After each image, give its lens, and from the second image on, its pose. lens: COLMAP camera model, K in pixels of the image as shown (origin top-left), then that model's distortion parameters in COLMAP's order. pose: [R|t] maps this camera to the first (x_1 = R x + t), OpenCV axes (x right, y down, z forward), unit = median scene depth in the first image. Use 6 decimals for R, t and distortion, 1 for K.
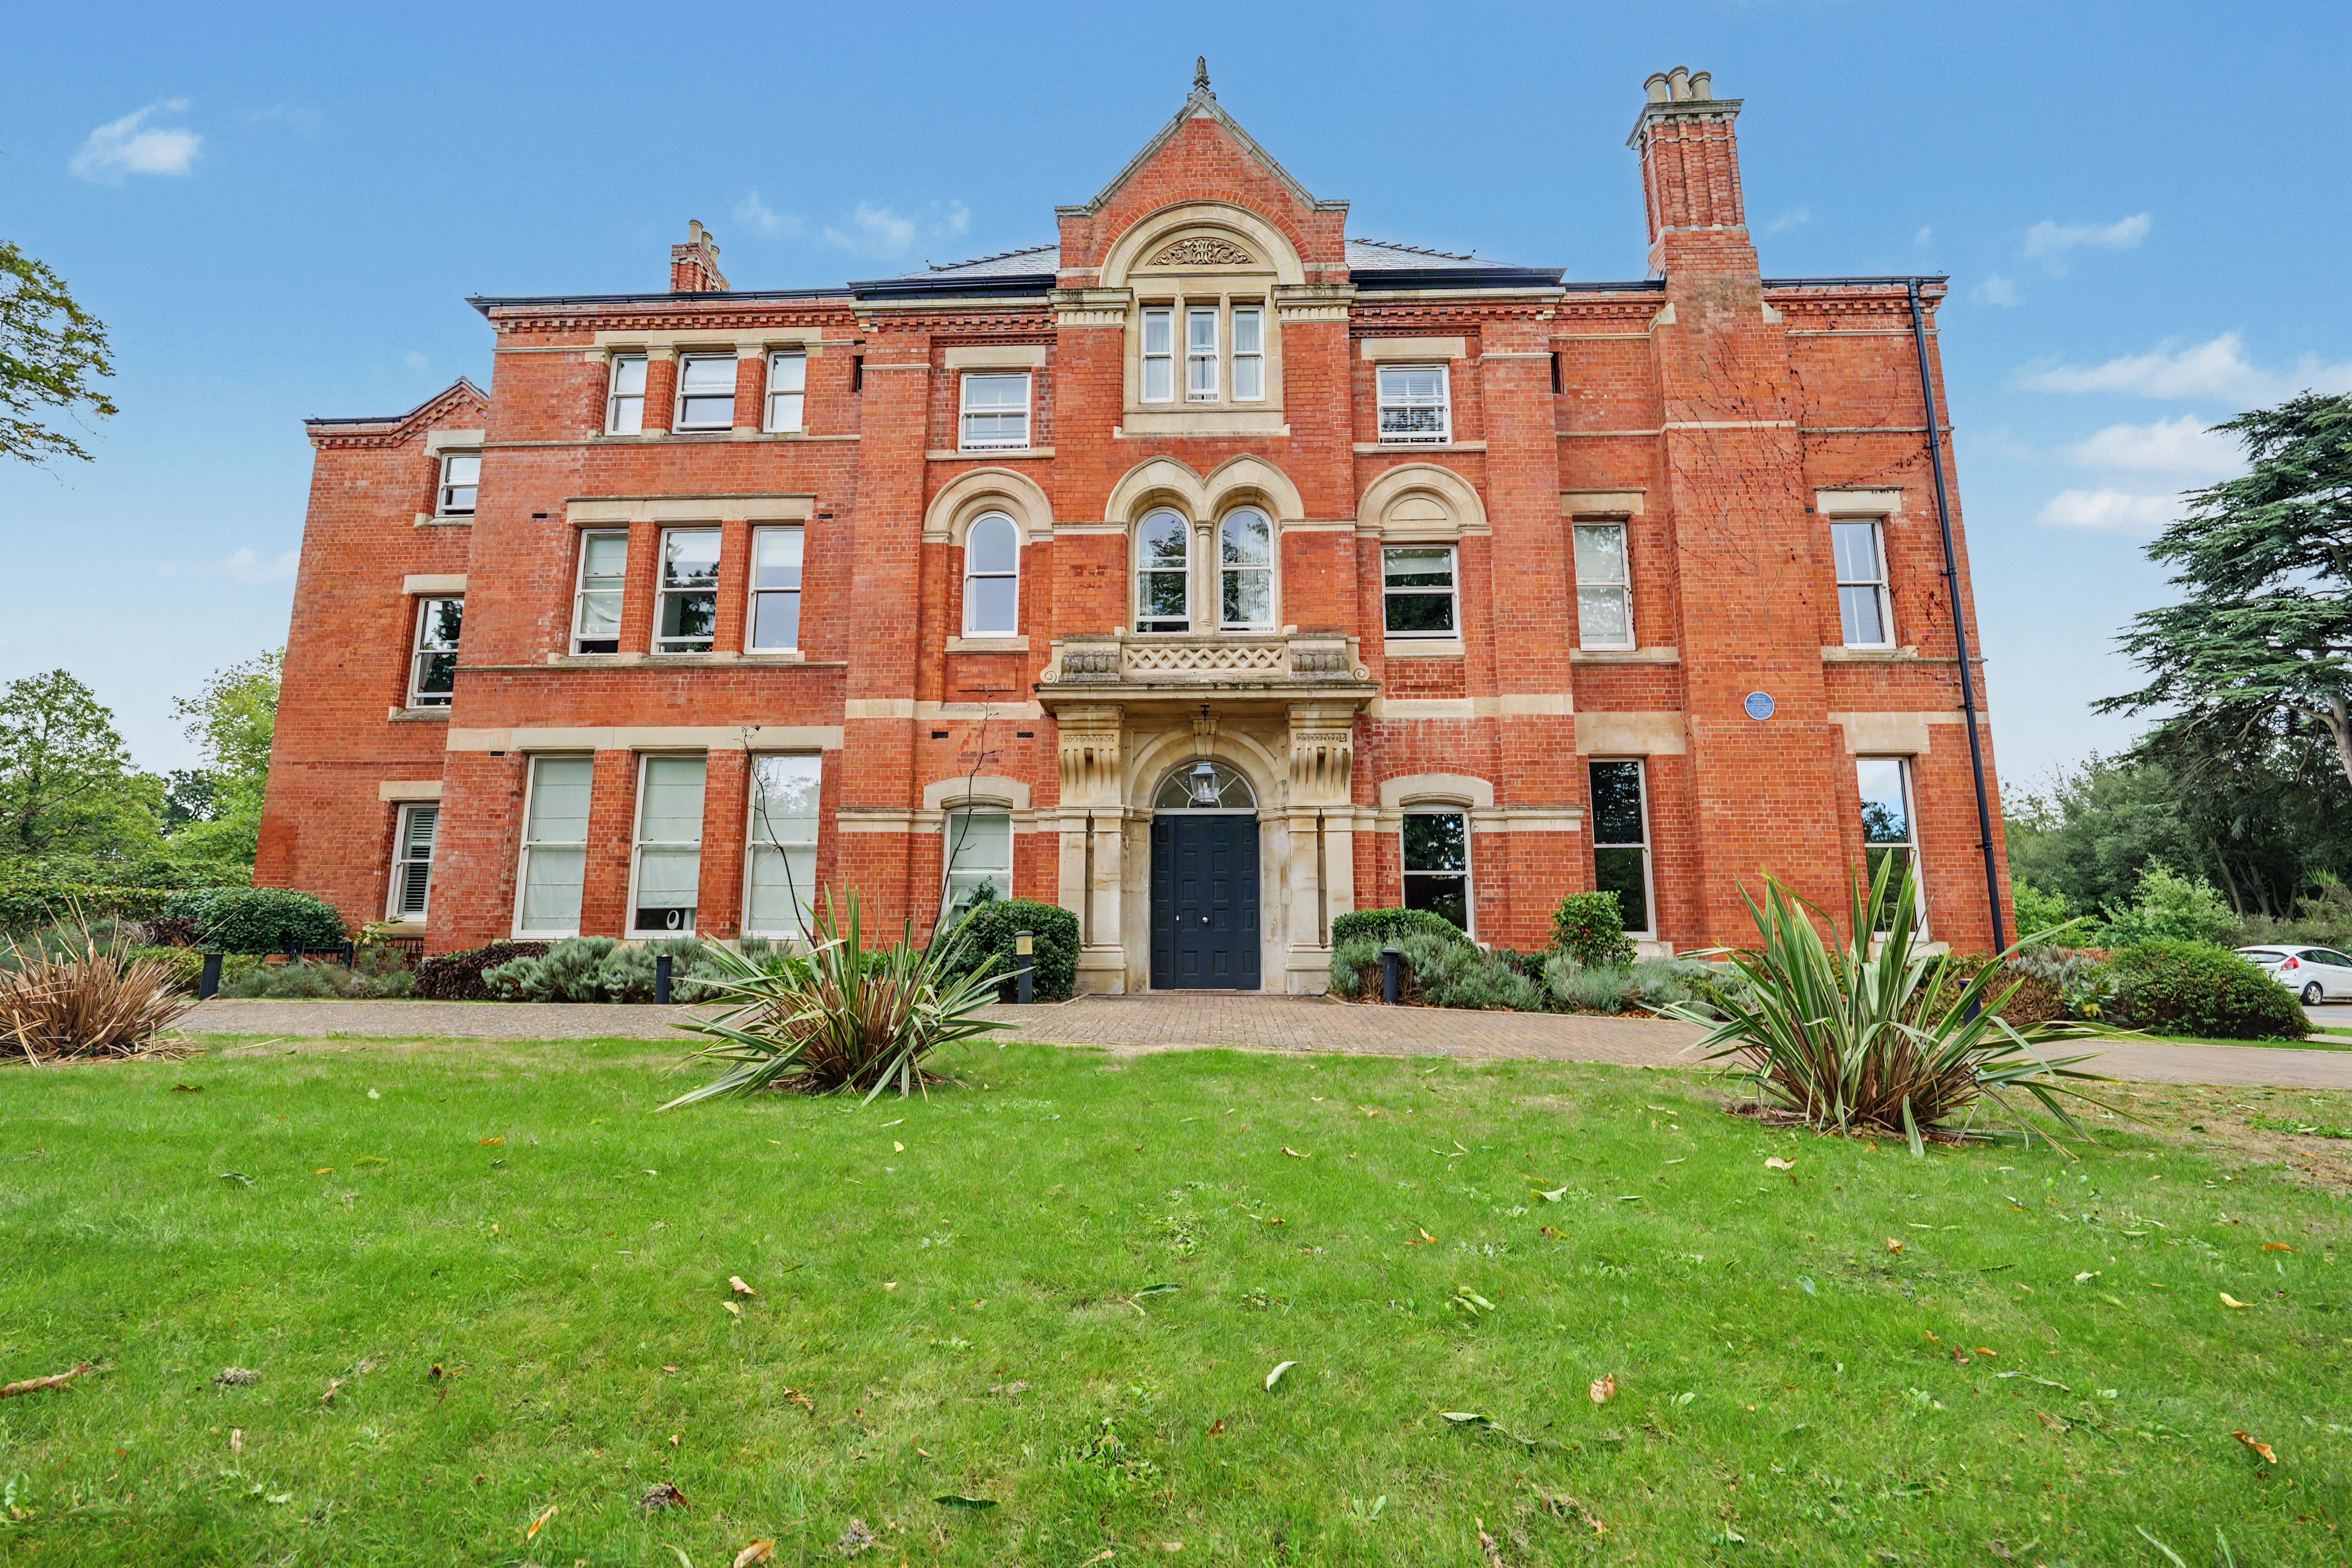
lens RADIAL K [[961.2, 0, 1165.0], [0, 961.2, 800.3], [0, 0, 1]] dist [-0.011888, -0.000152]
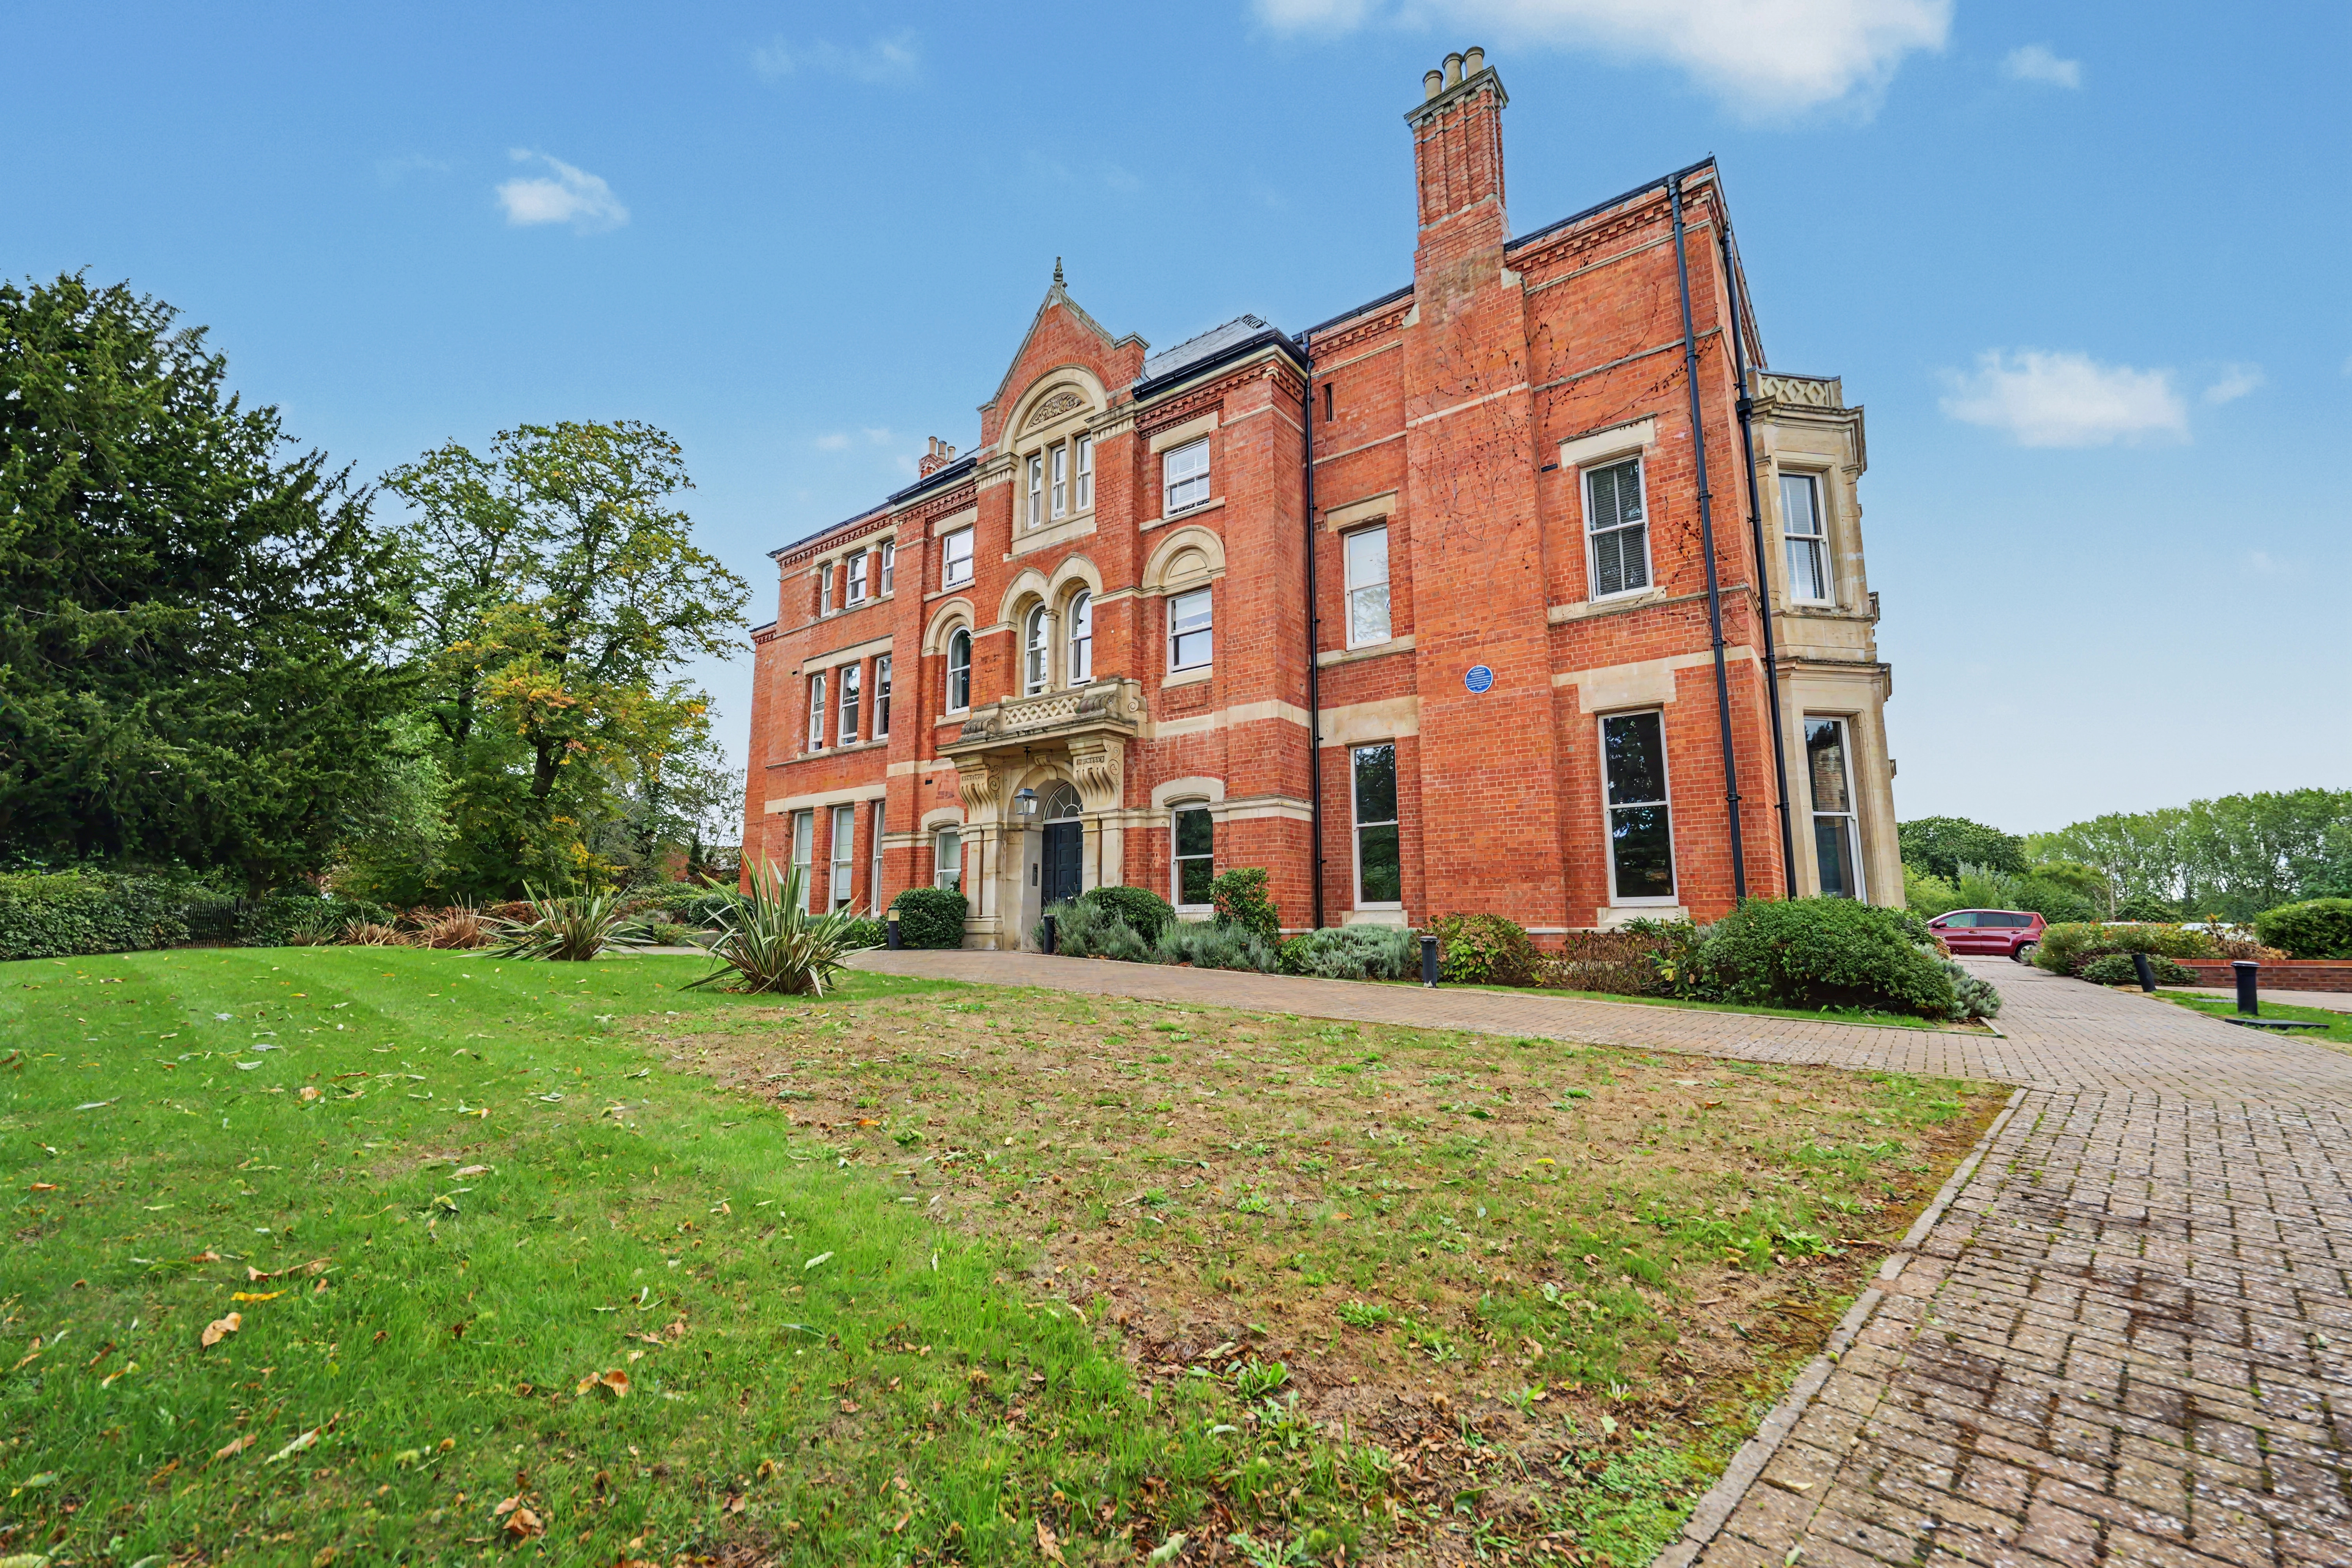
lens RADIAL K [[961.2, 0, 1165.0], [0, 961.2, 800.3], [0, 0, 1]] dist [-0.011888, -0.000152]
pose [[0.814963, -0.080461, -0.573900, 0.915706], [0.083356, 0.996292, -0.021311, 0.024192], [0.573486, -0.030471, 0.818648, -0.039811]]
